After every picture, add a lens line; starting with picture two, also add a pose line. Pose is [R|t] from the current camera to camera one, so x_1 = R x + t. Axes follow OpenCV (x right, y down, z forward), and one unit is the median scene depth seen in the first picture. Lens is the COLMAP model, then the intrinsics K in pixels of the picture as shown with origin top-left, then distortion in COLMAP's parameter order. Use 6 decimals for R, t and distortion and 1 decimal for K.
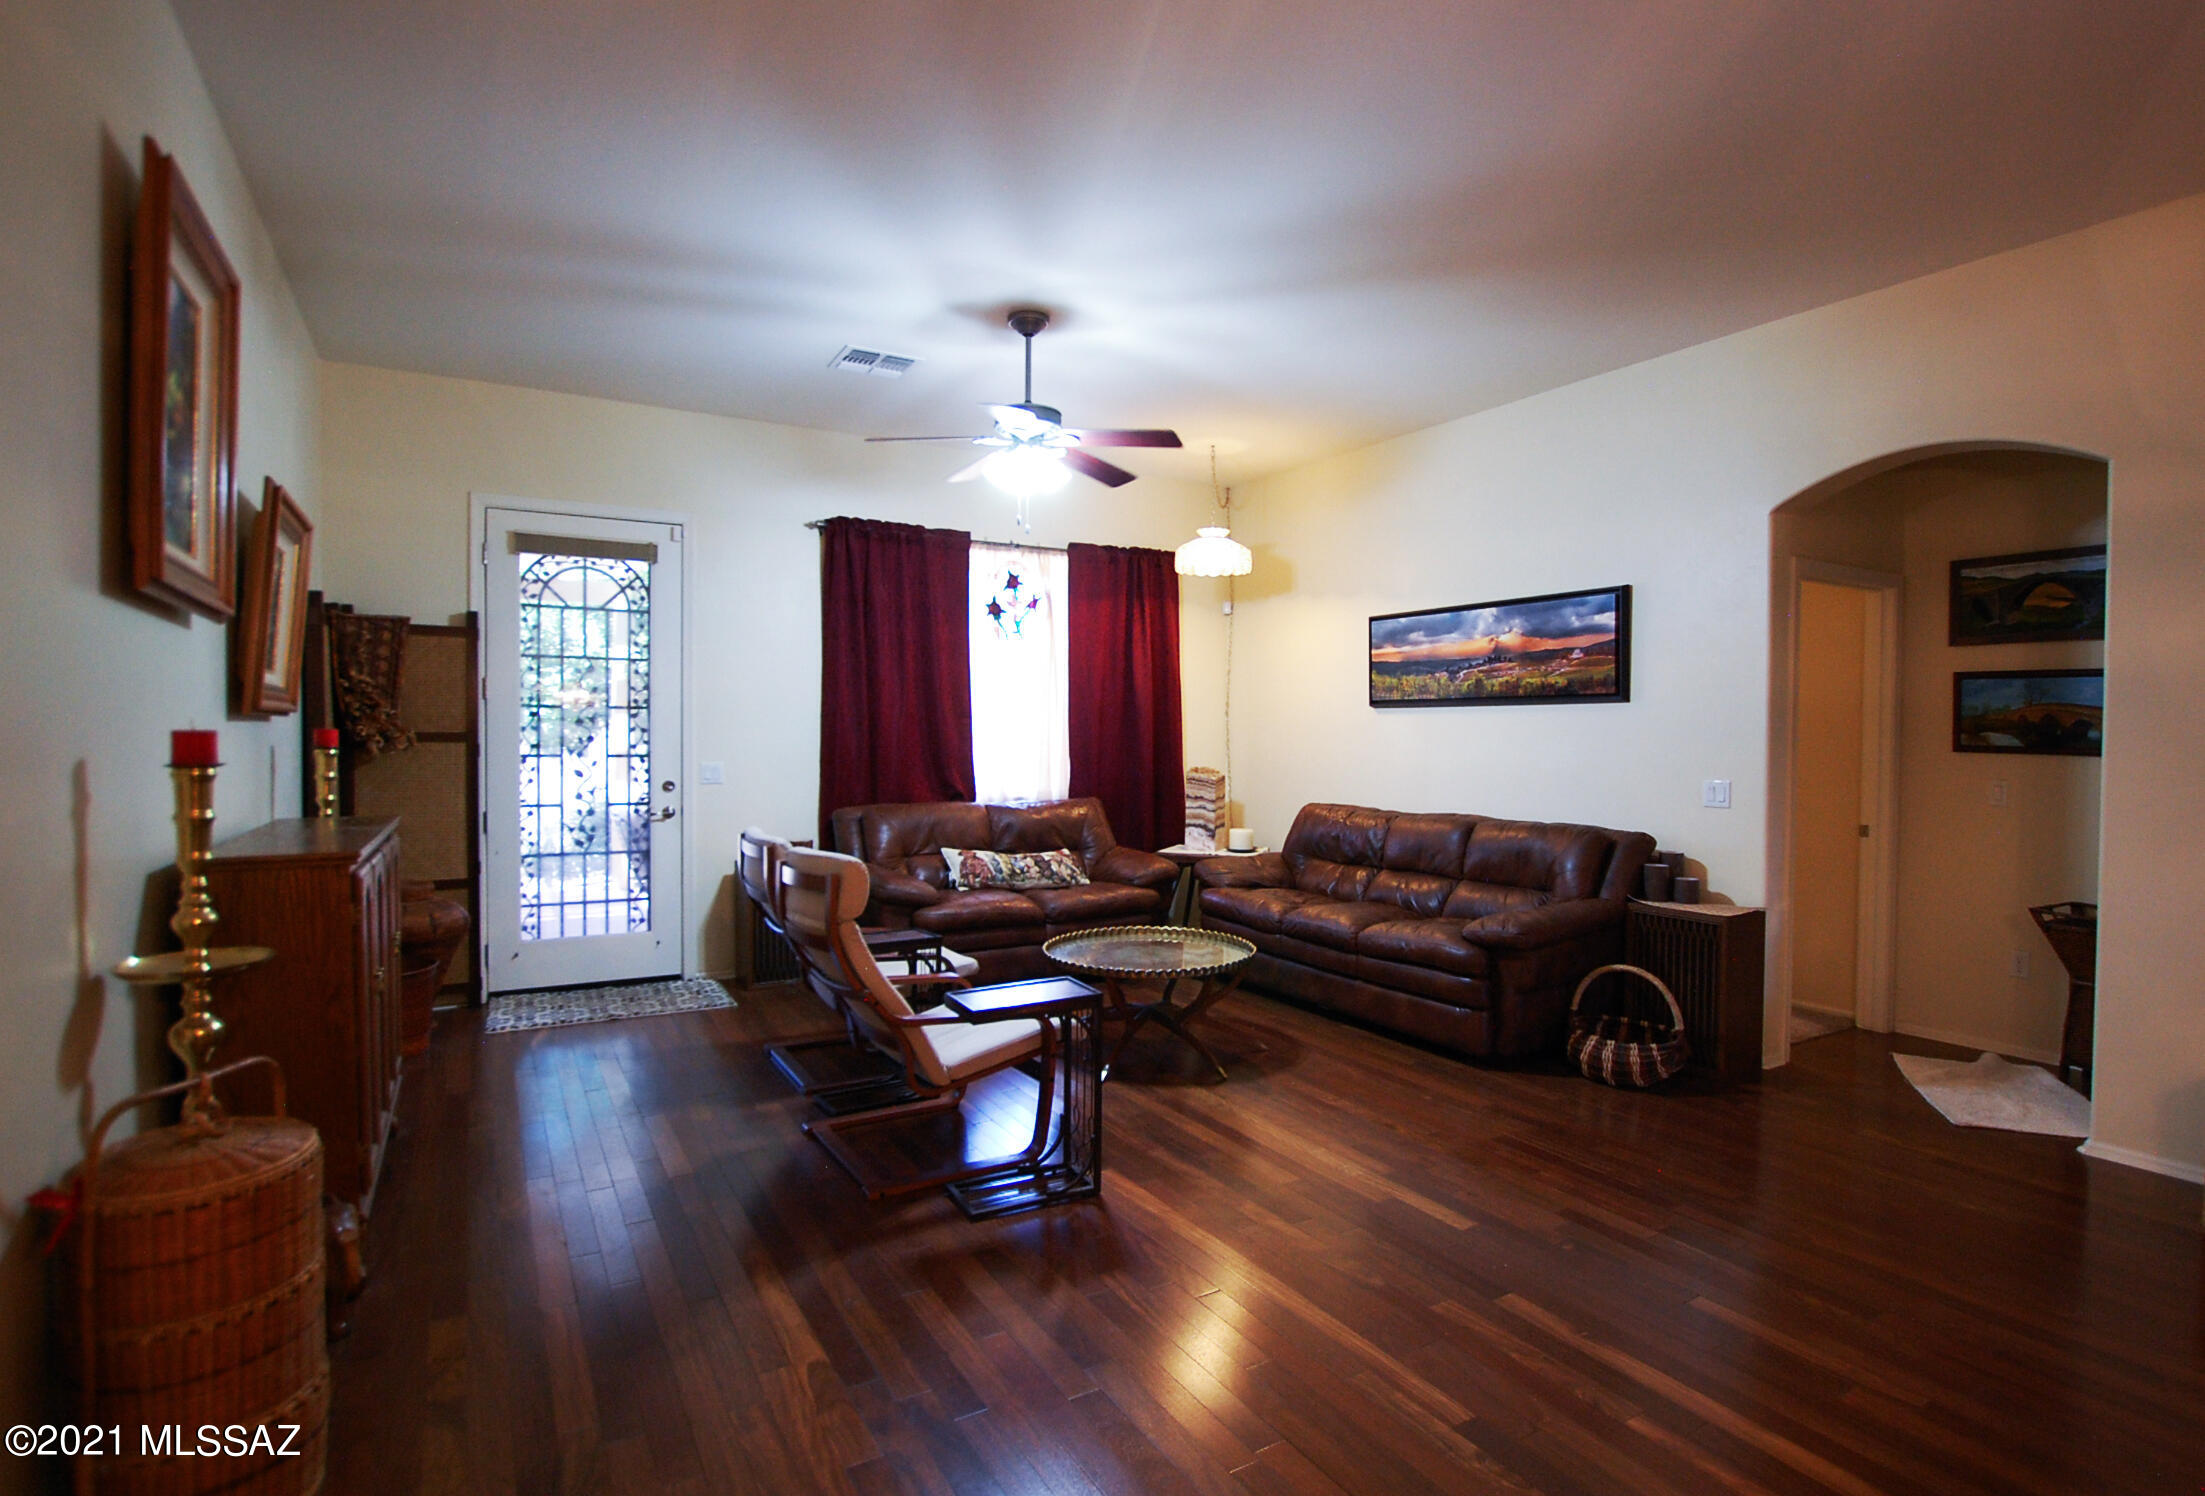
lens RADIAL K [[1107.4, 0, 1133.7], [0, 1107.4, 747.6], [0, 0, 1]] dist [-0.023615, 0.001949]
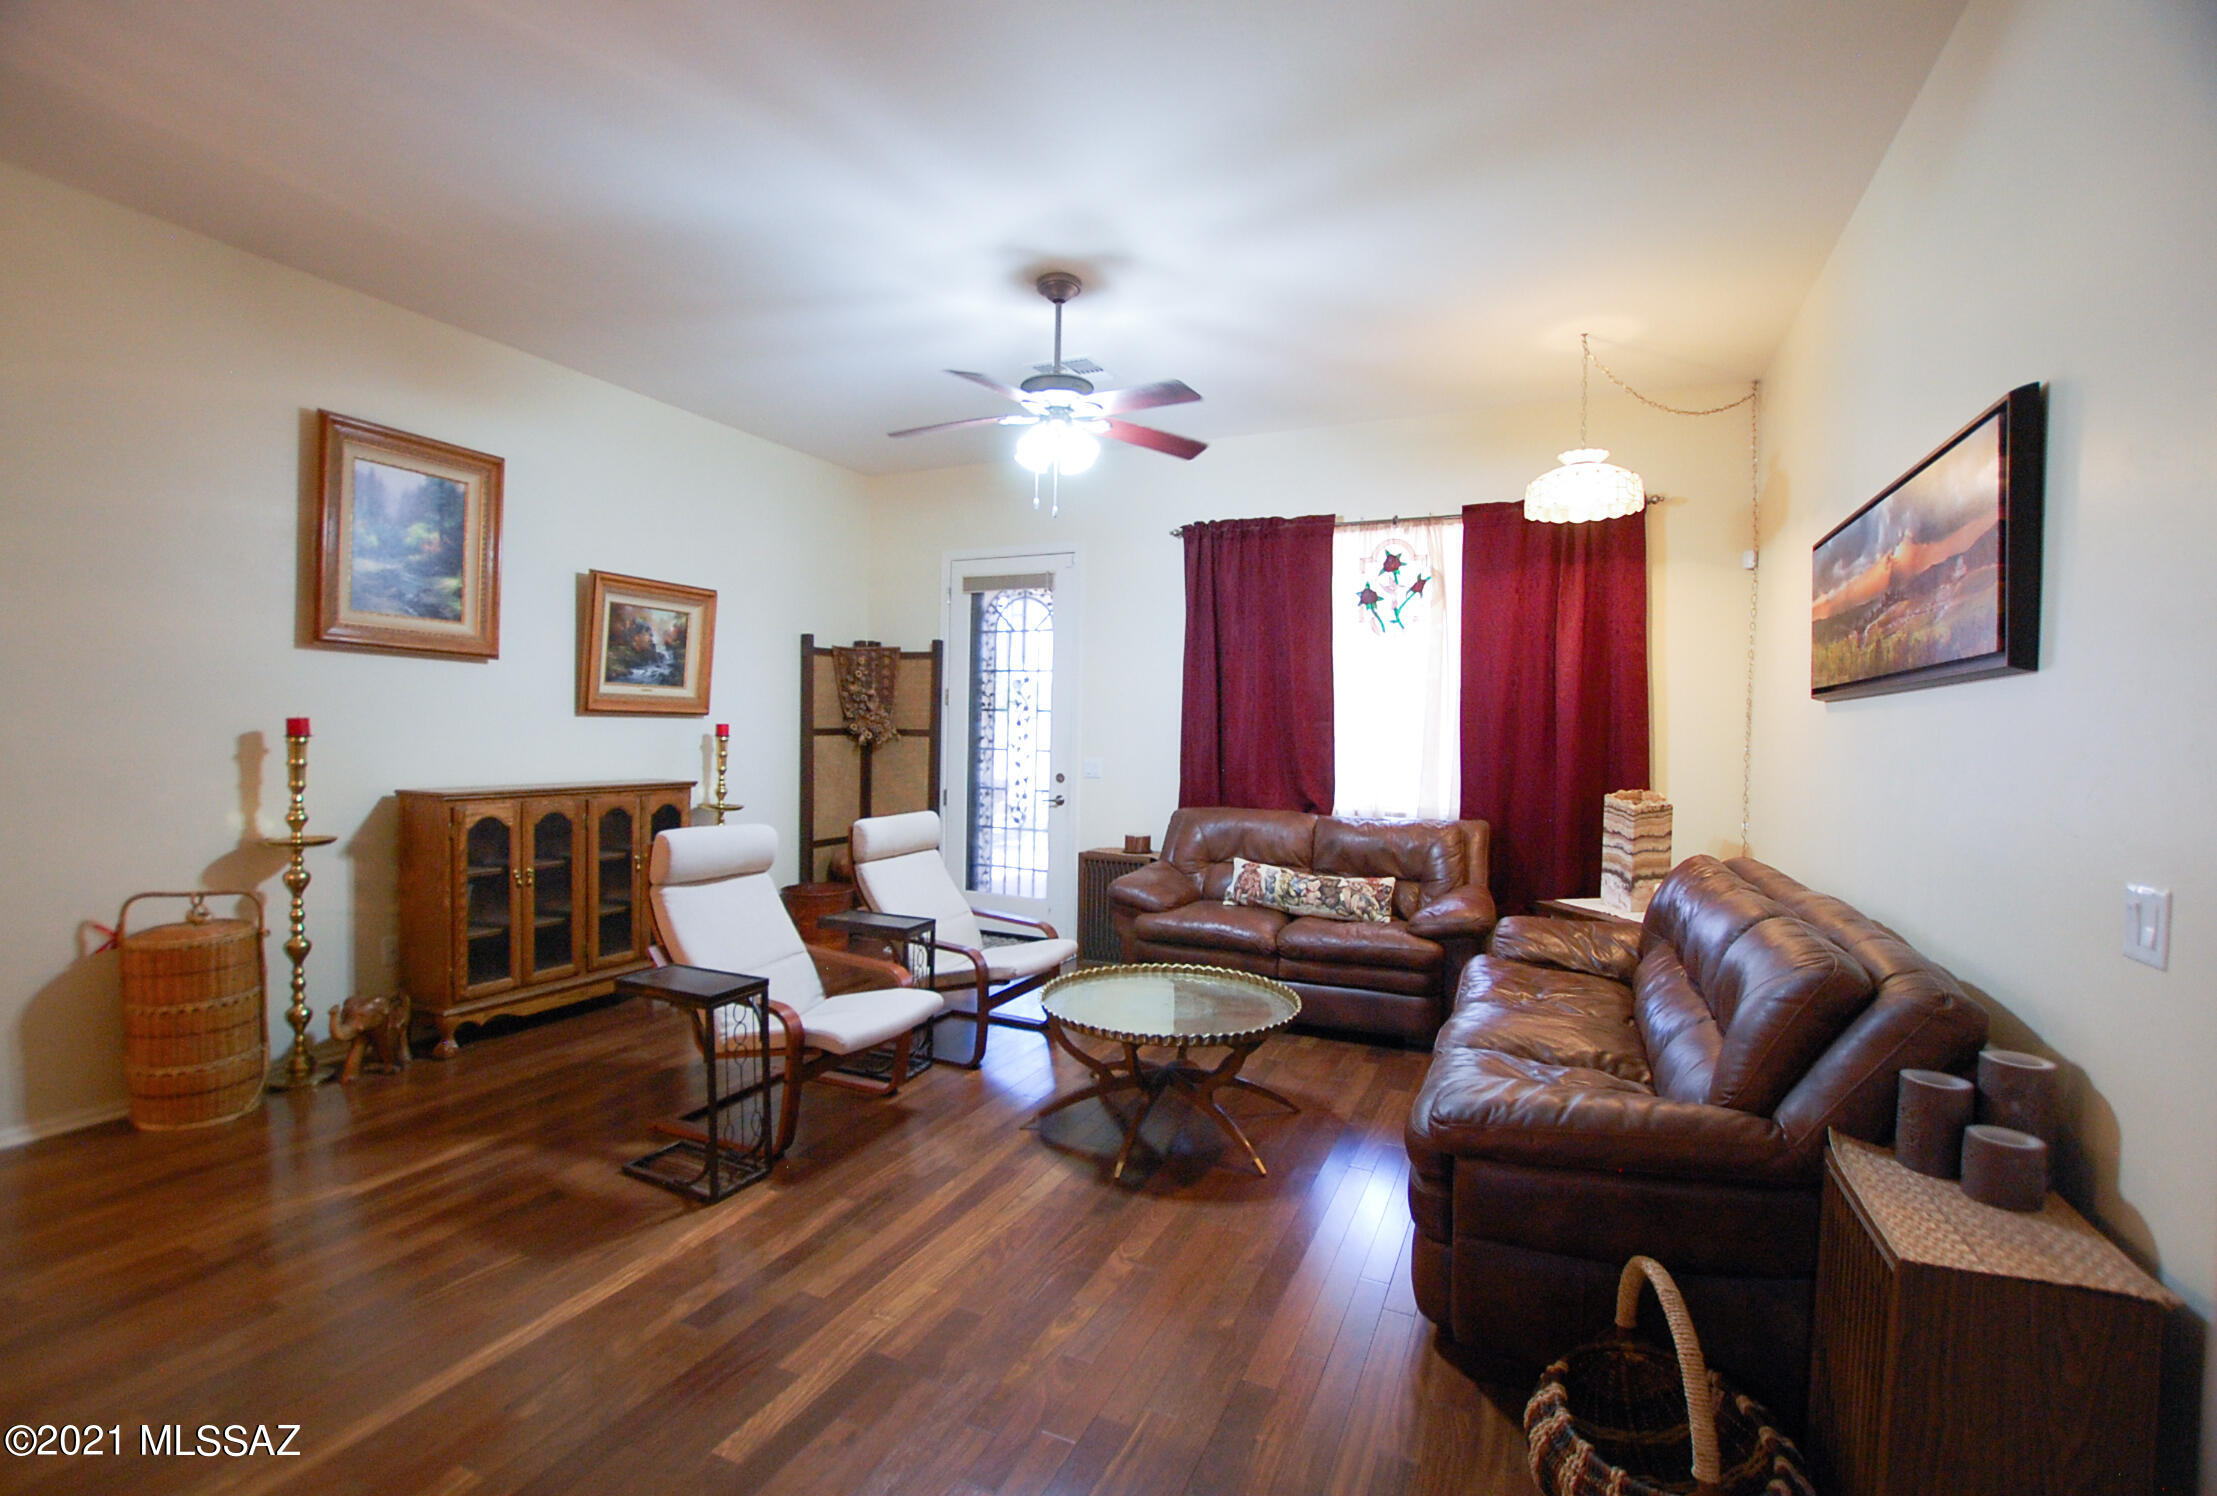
lens RADIAL K [[997.9, 0, 1099.0], [0, 997.9, 754.4], [0, 0, 1]] dist [-0.027618, 0.000767]
pose [[0.555434, 0.026320, -0.831144, 0.524852], [-0.028893, 0.999506, 0.012343, -0.004756], [0.831059, 0.017159, 0.555920, 0.484948]]
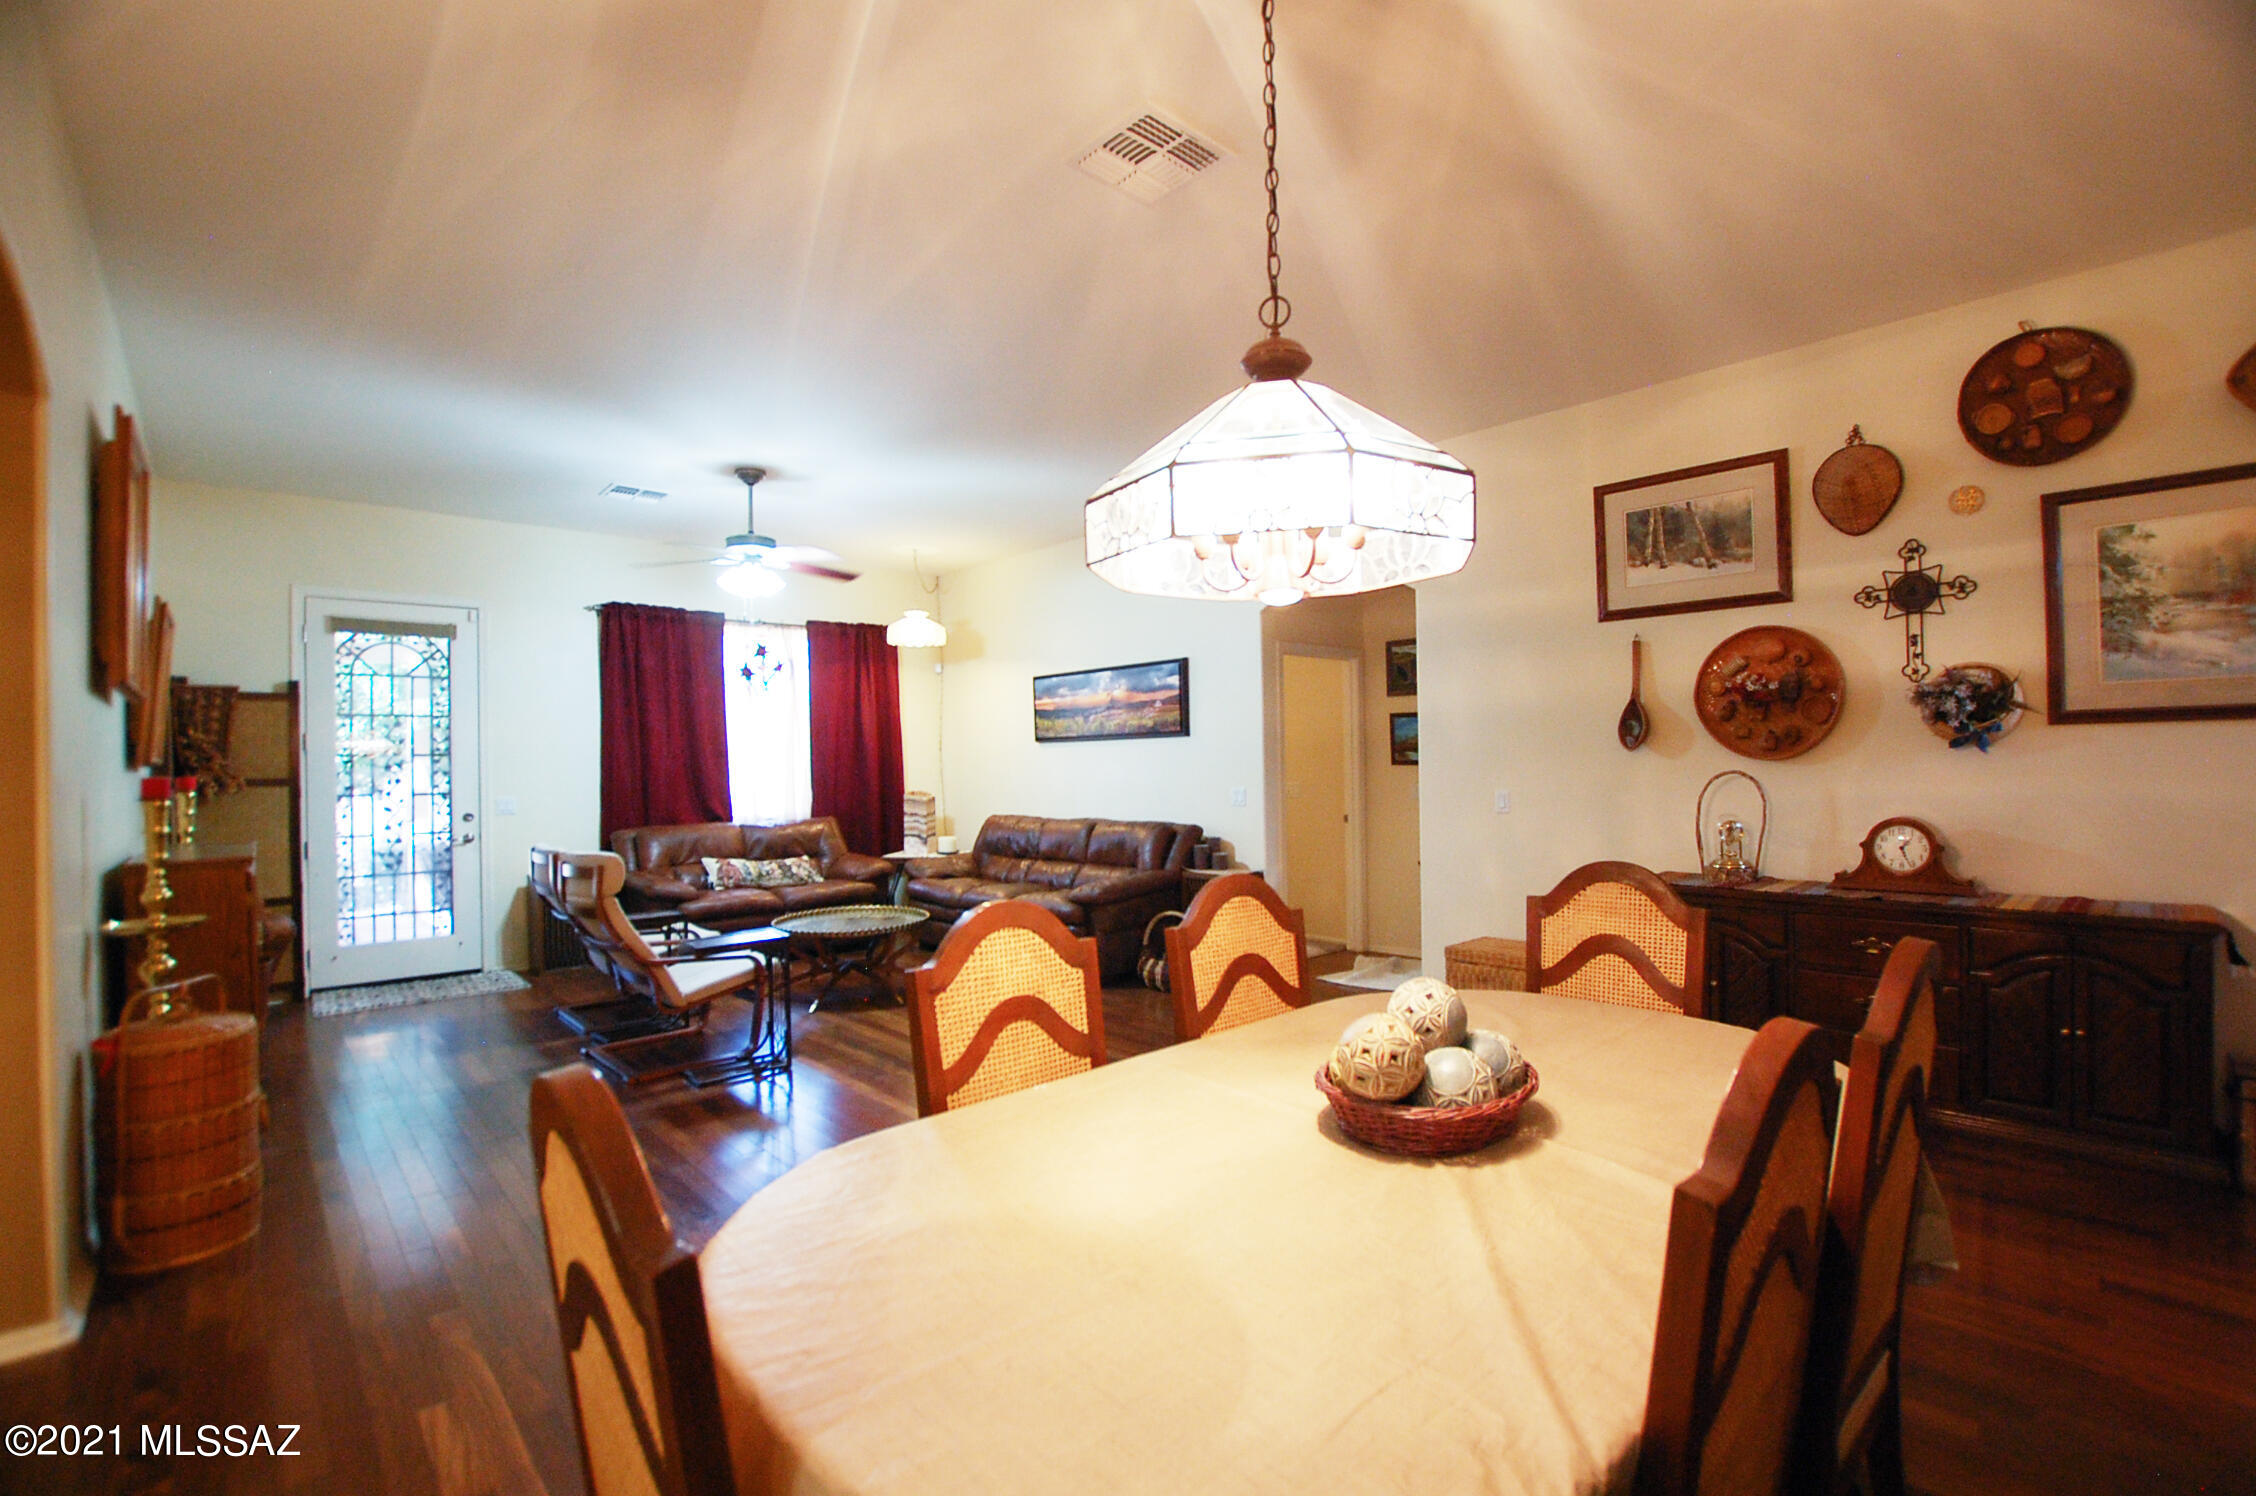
lens RADIAL K [[995.1, 0, 1134.0], [0, 995.1, 750.9], [0, 0, 1]] dist [-0.022346, -0.000296]
pose [[0.978791, -0.021547, 0.203723, 0.098976], [0.027017, 0.999344, -0.024105, 0.007609], [-0.203070, 0.029098, 0.978732, -0.270762]]
